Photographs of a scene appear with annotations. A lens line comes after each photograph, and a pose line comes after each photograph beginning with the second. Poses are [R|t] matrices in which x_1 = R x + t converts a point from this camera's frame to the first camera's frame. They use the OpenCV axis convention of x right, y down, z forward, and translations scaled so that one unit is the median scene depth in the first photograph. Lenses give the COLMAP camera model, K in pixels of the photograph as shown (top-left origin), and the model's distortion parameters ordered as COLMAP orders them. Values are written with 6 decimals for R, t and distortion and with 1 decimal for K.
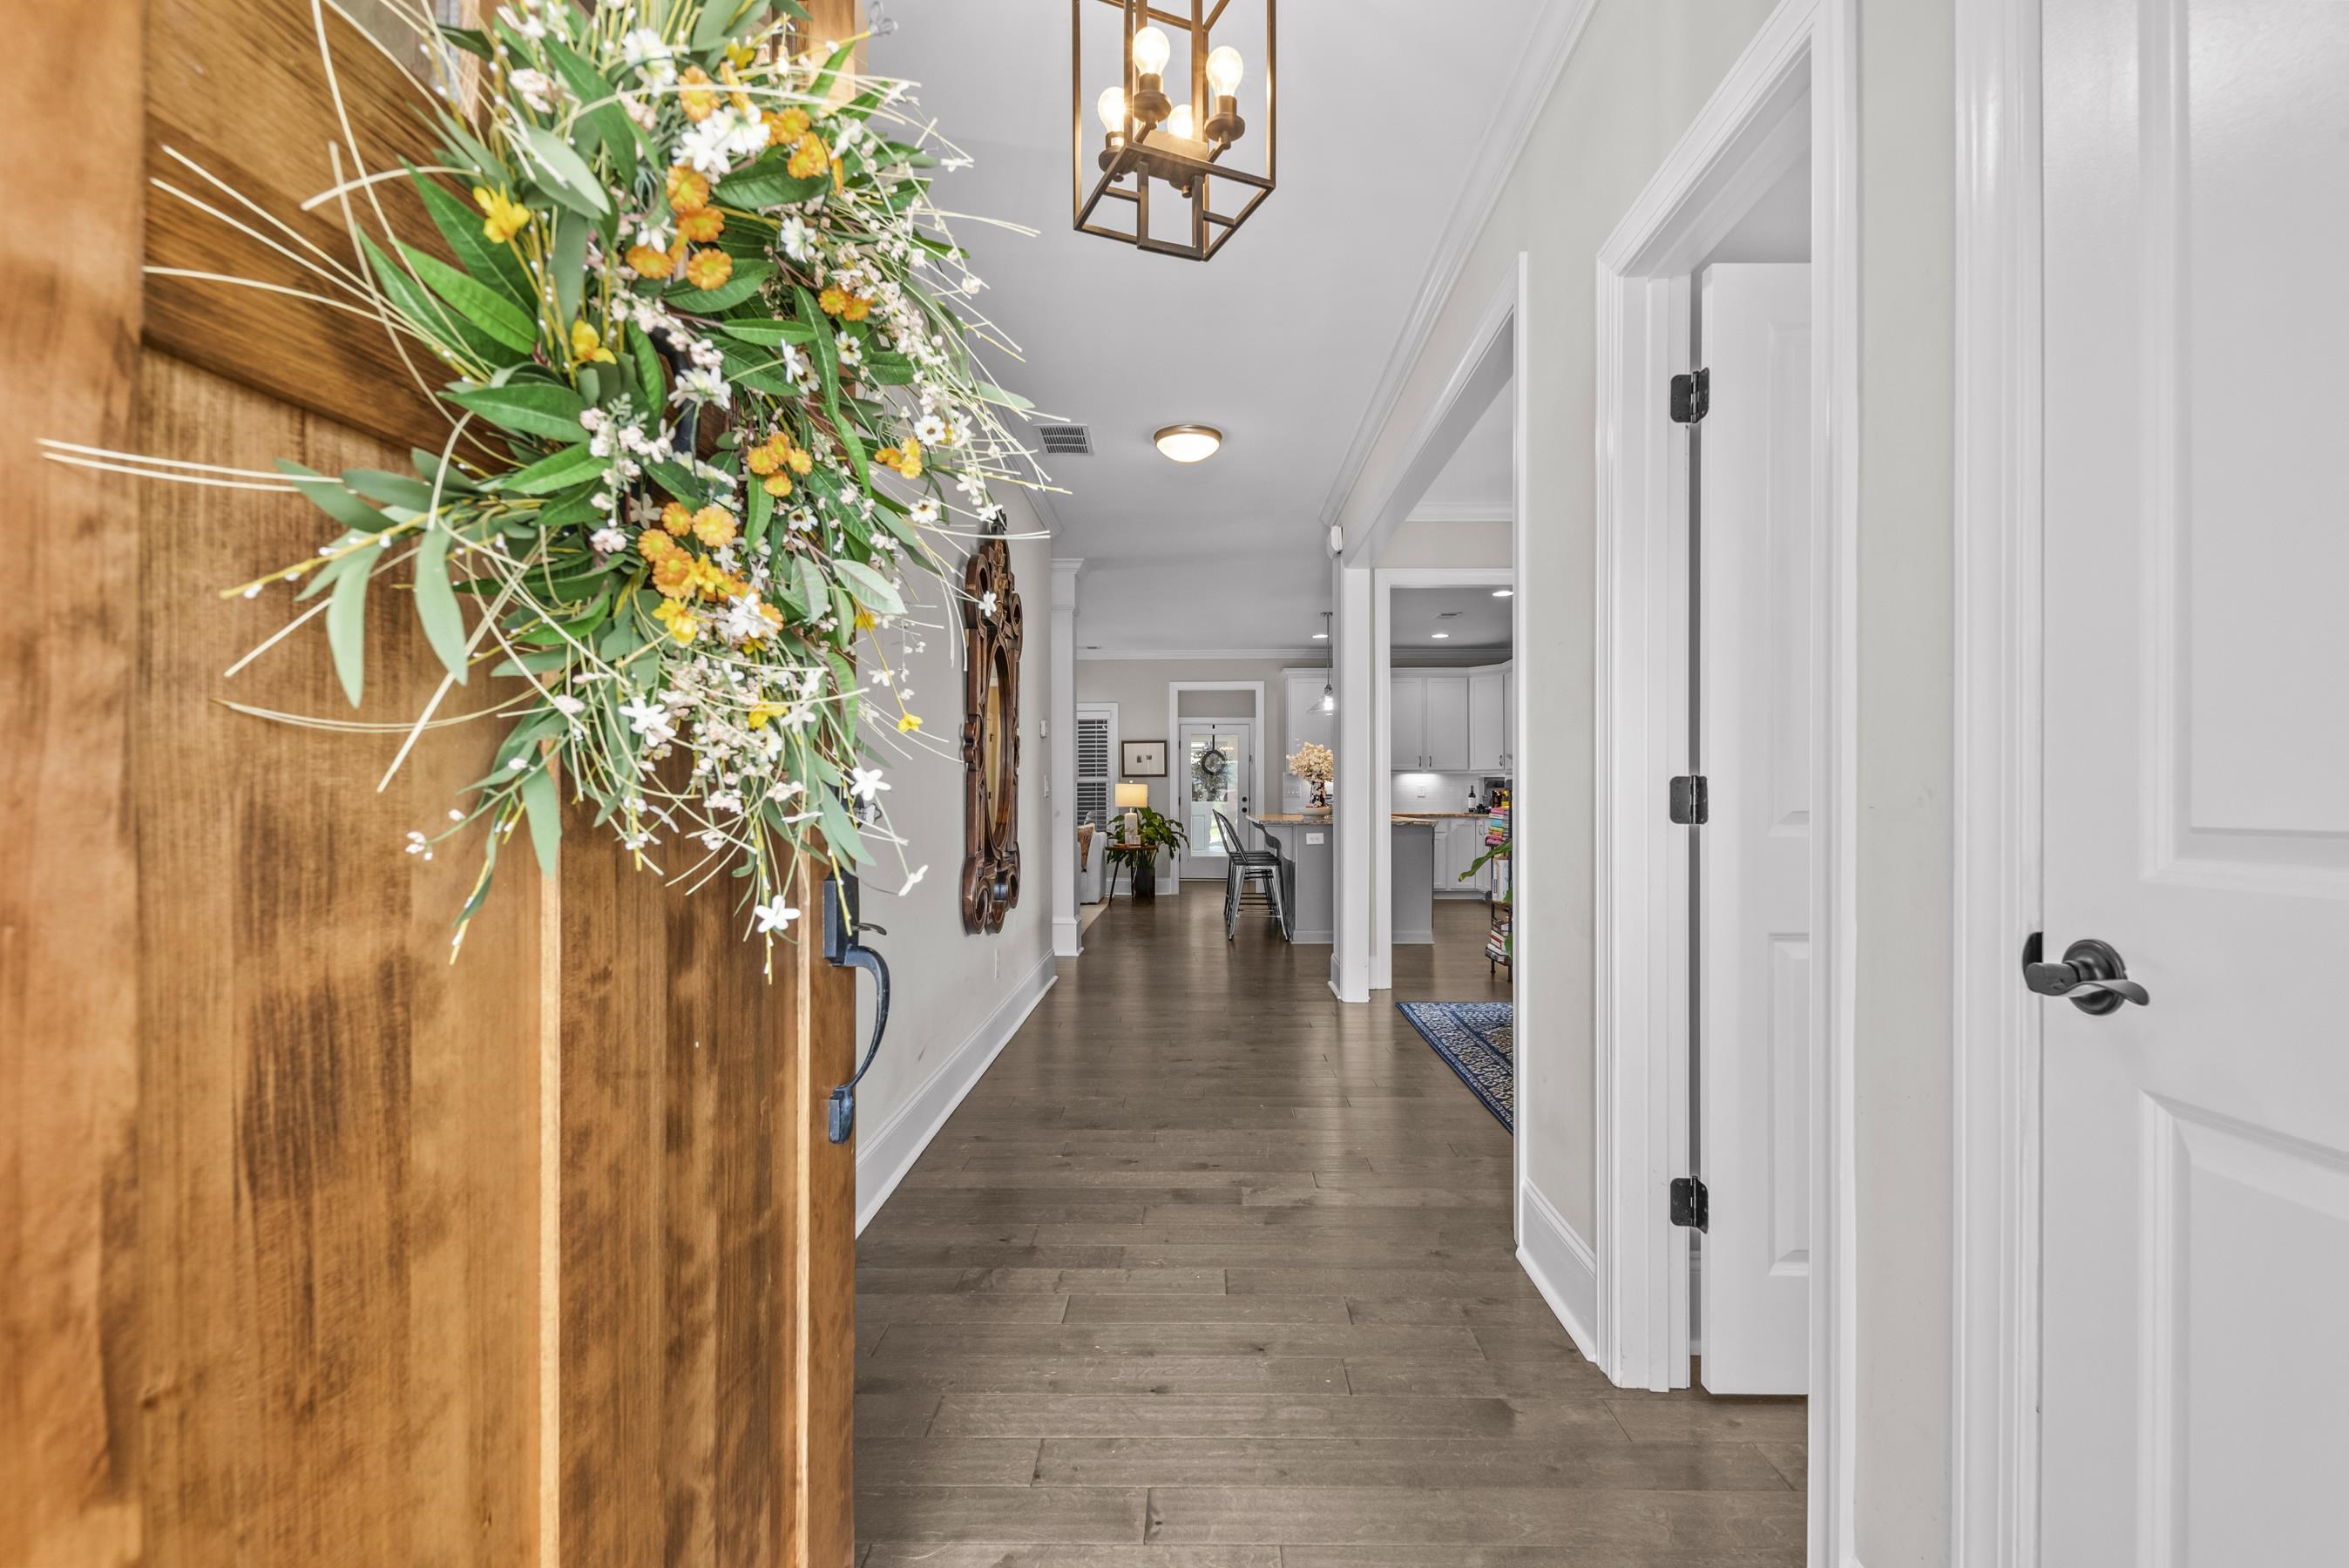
lens RADIAL K [[1060.2, 0, 1174.7], [0, 1060.2, 790.2], [0, 0, 1]] dist [-0.000128, -0.000433]
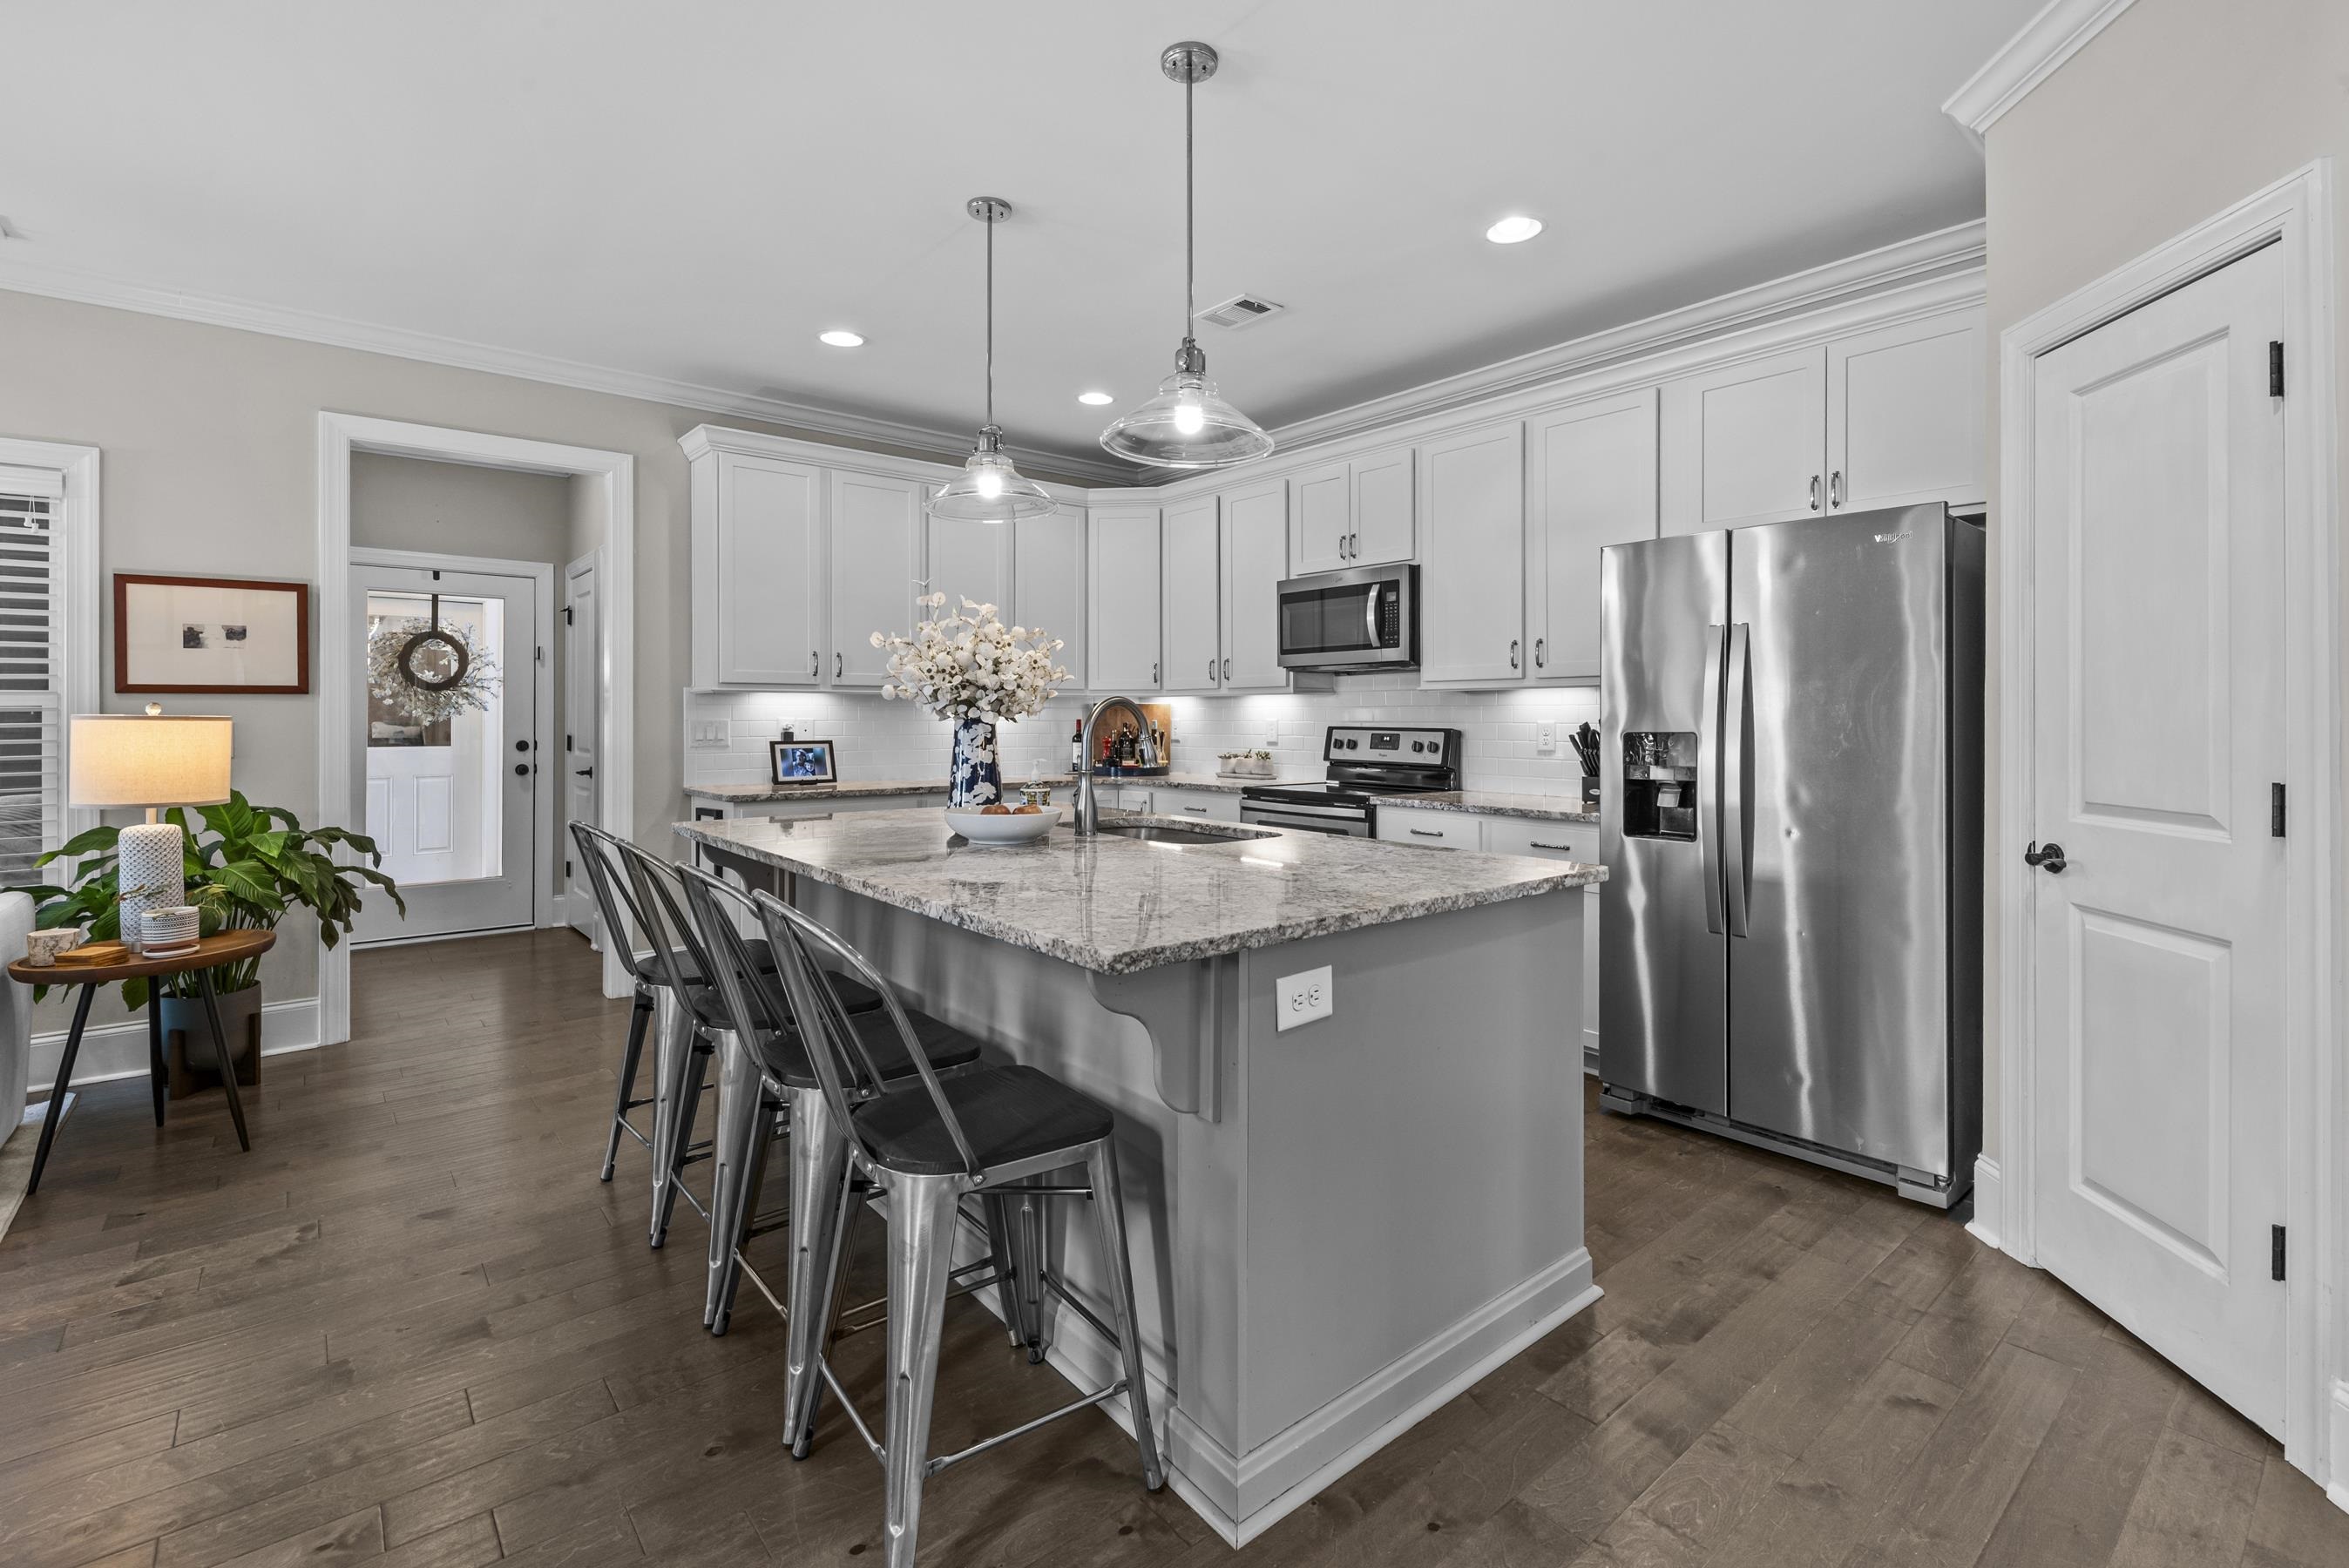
lens RADIAL K [[1060.2, 0, 1185.0], [0, 1060.2, 708.5], [0, 0, 1]] dist [-0.000128, -0.000433]
pose [[0.750633, 0.004532, 0.660703, -0.020737], [-0.002735, 0.999989, -0.003753, -0.007717], [-0.660713, 0.001010, 0.750638, 0.582974]]
